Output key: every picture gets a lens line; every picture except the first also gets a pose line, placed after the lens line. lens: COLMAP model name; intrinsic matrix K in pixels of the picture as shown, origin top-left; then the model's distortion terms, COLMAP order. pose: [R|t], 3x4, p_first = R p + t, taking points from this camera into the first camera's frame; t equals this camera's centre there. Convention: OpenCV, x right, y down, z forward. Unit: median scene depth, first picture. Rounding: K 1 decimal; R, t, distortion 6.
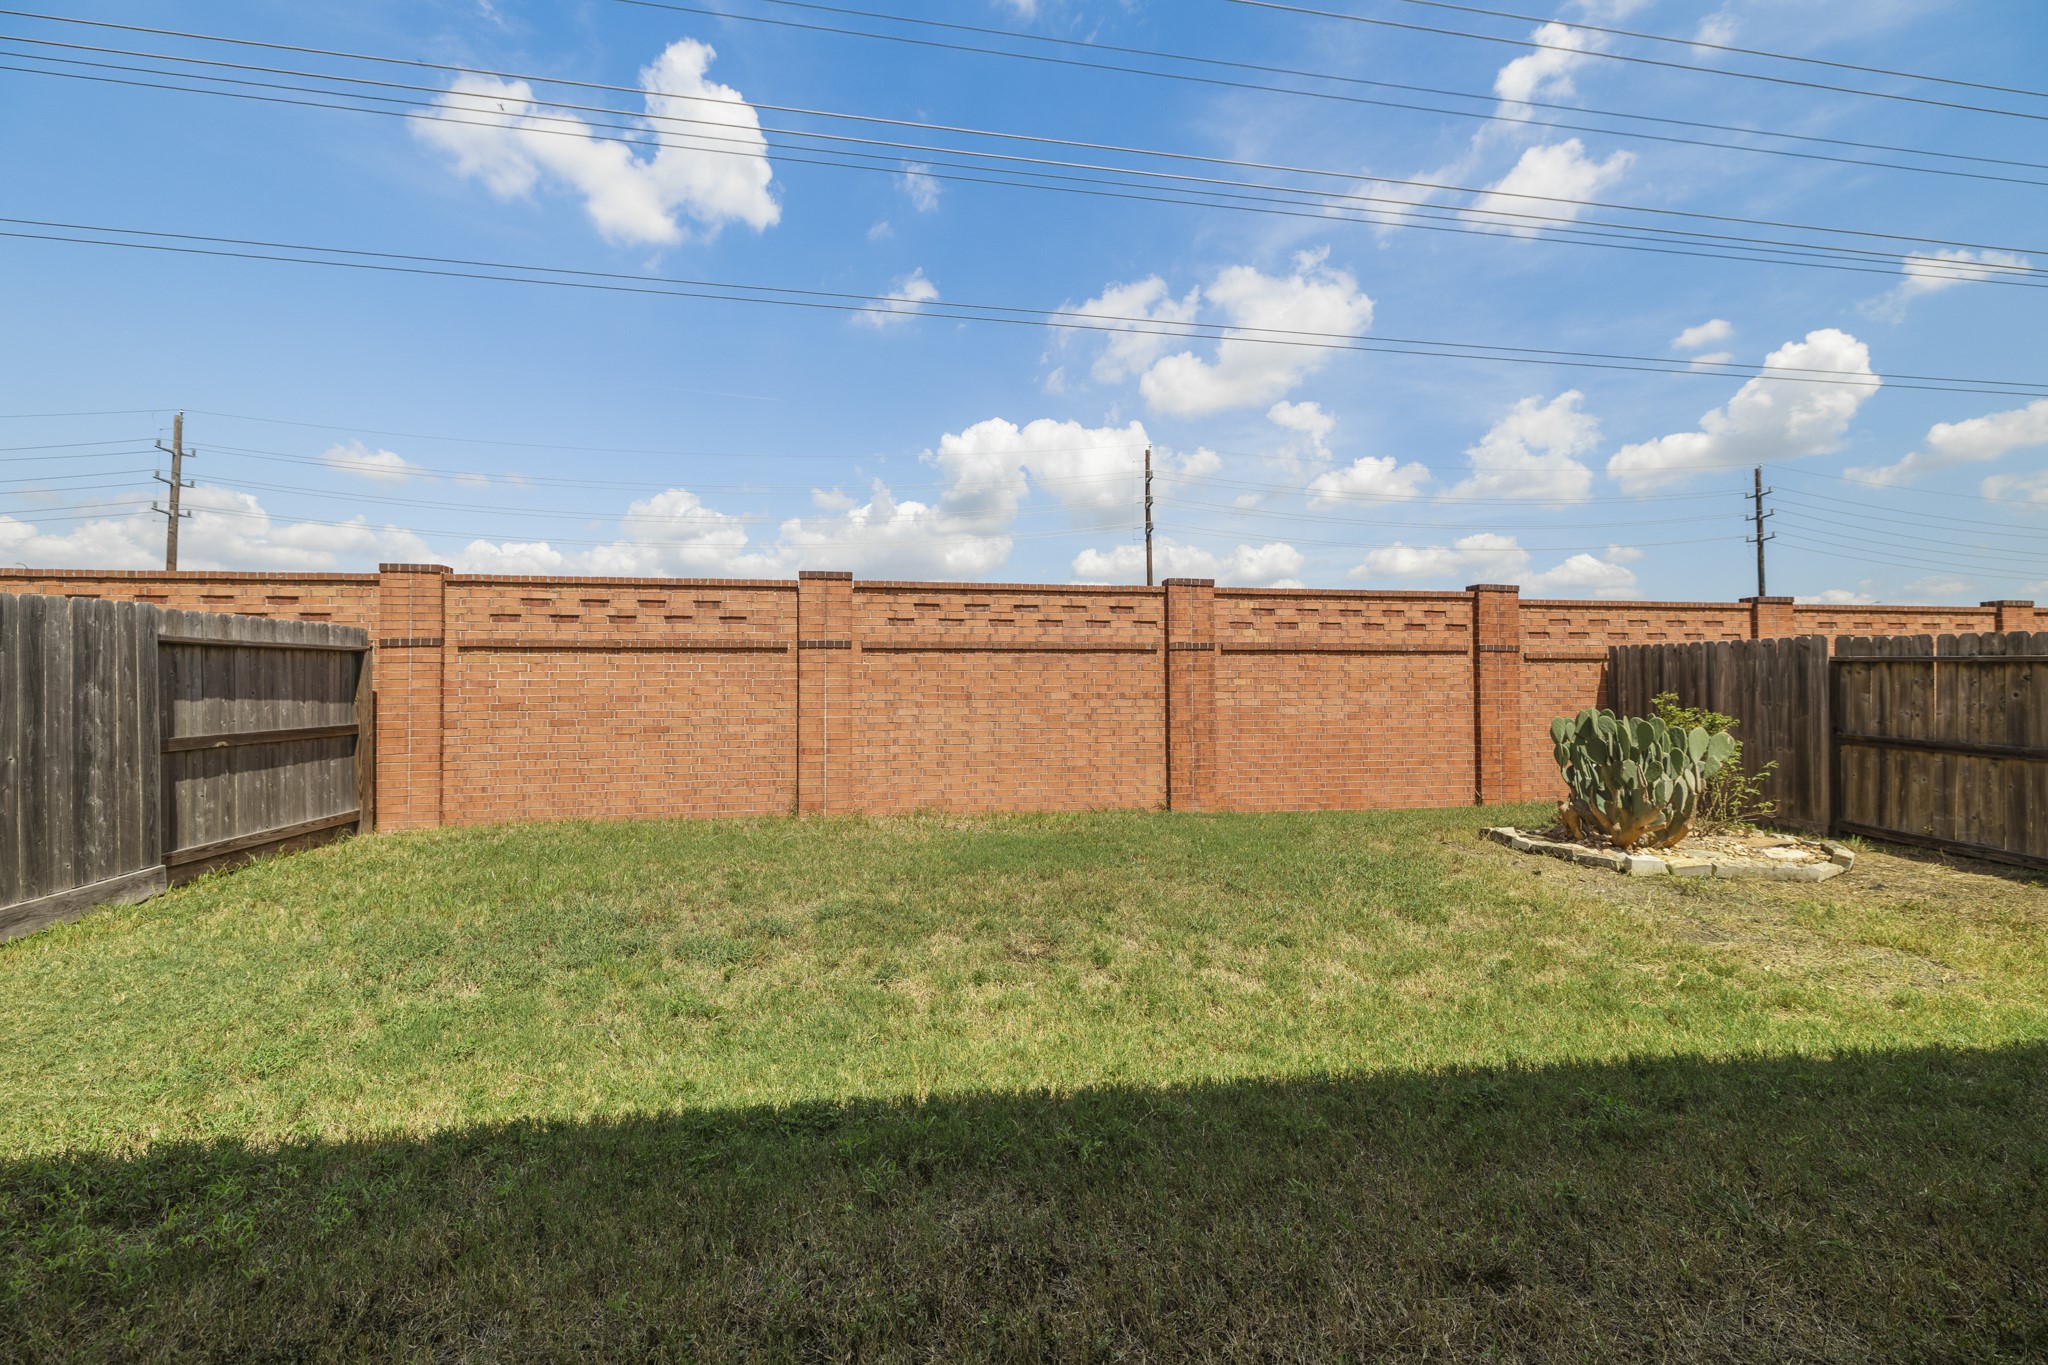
lens RADIAL K [[864.2, 0, 1024.0], [0, 864.2, 682.5], [0, 0, 1]] dist [0.000938, -0.000090]
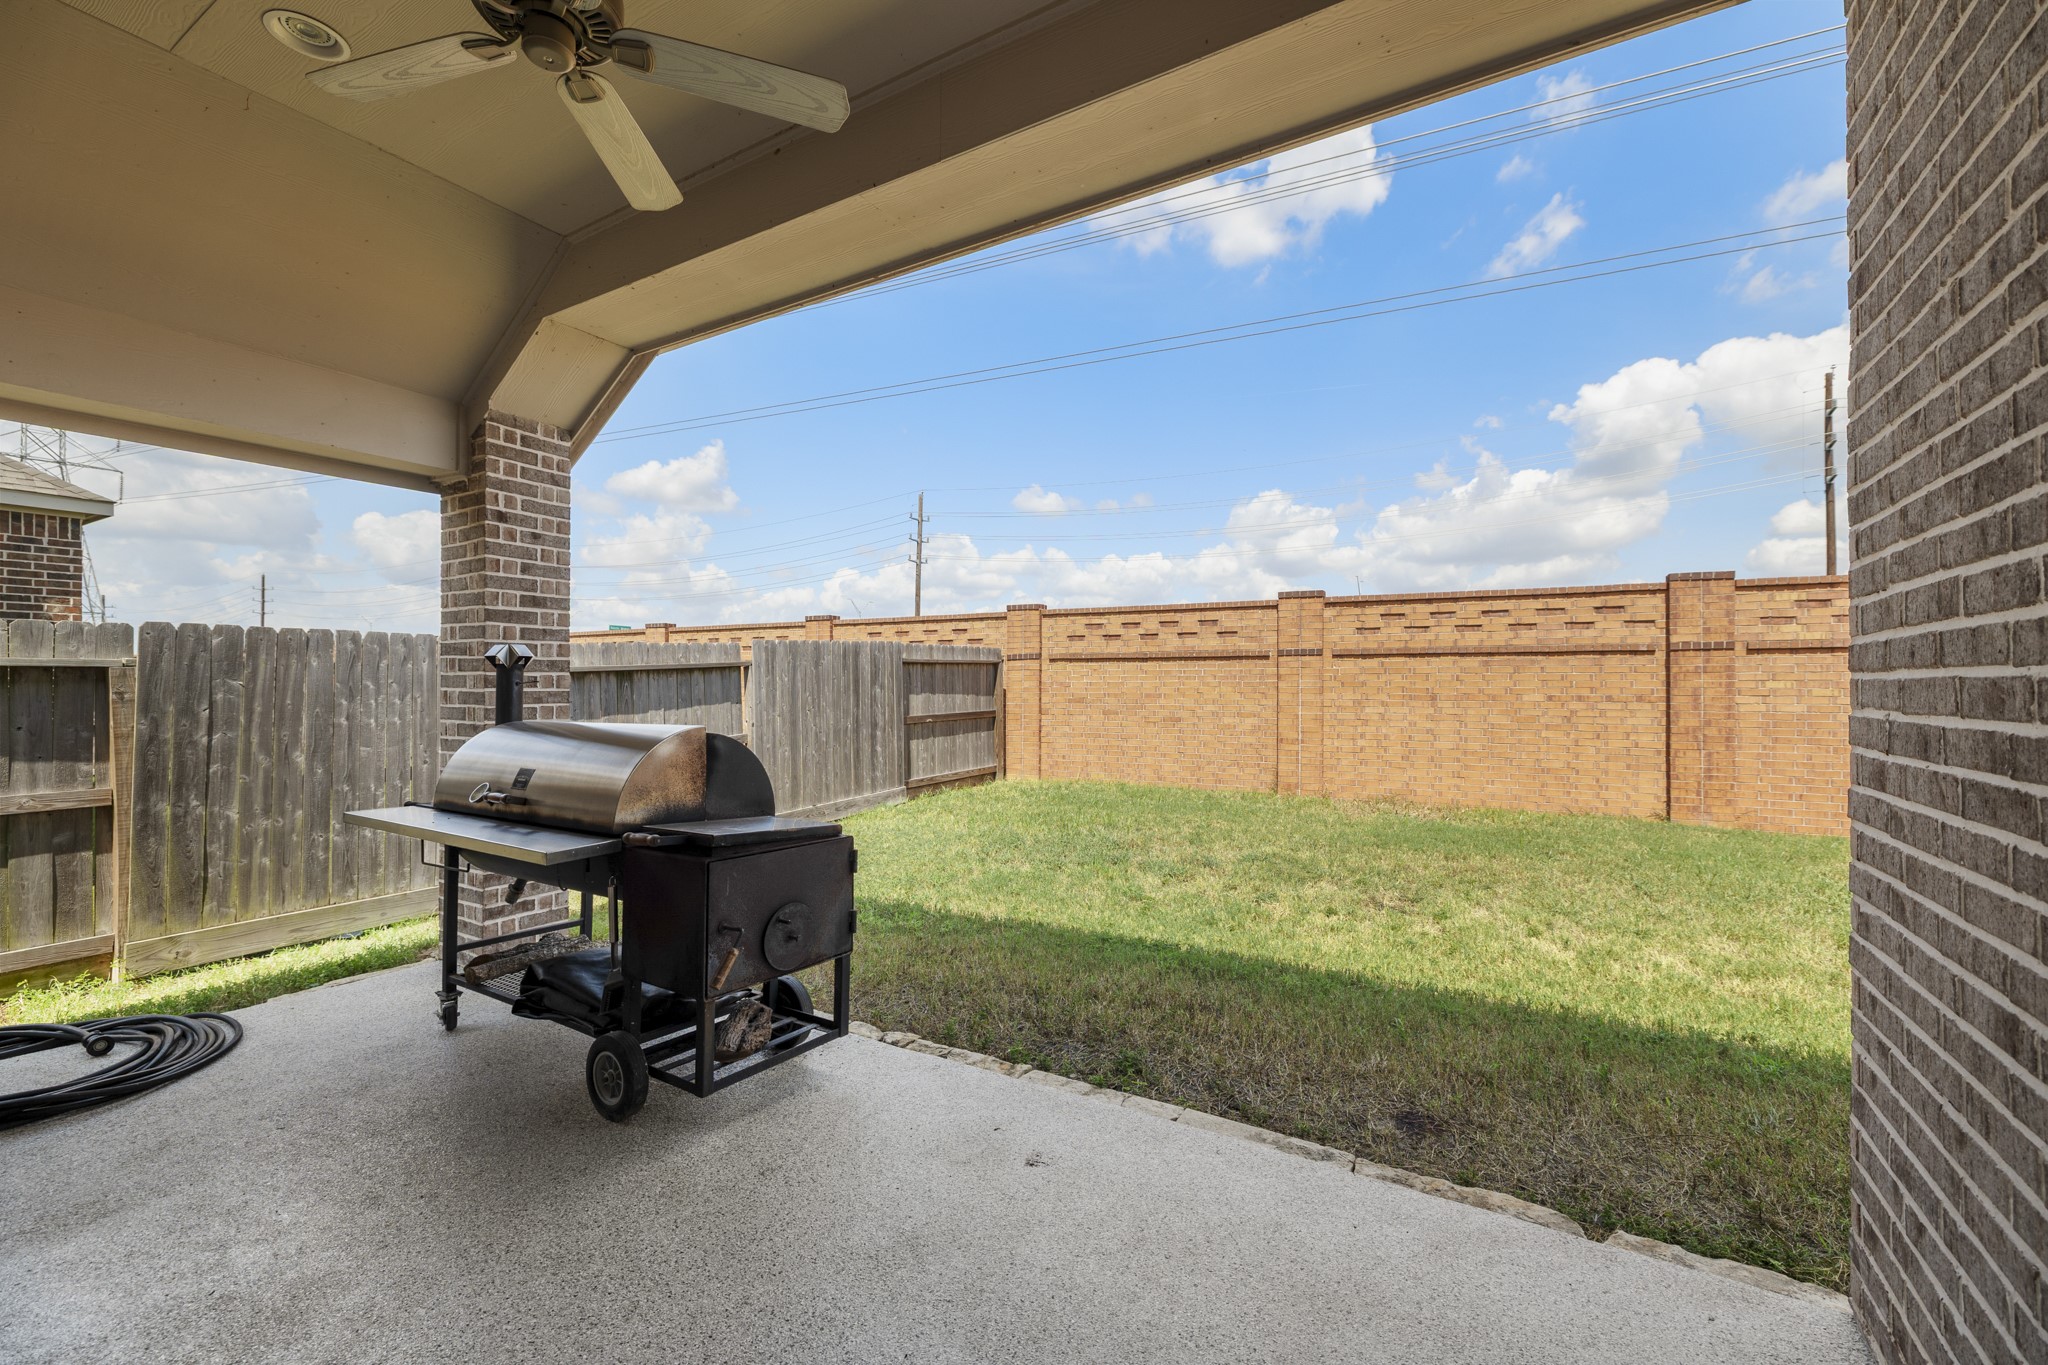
lens RADIAL K [[857.9, 0, 1024.0], [0, 857.9, 682.5], [0, 0, 1]] dist [-0.009614, 0.000379]
pose [[0.791149, 0.003742, -0.611612, 0.193049], [0.002111, 0.999959, 0.008849, -0.013451], [0.611620, -0.008292, 0.791109, -0.171353]]
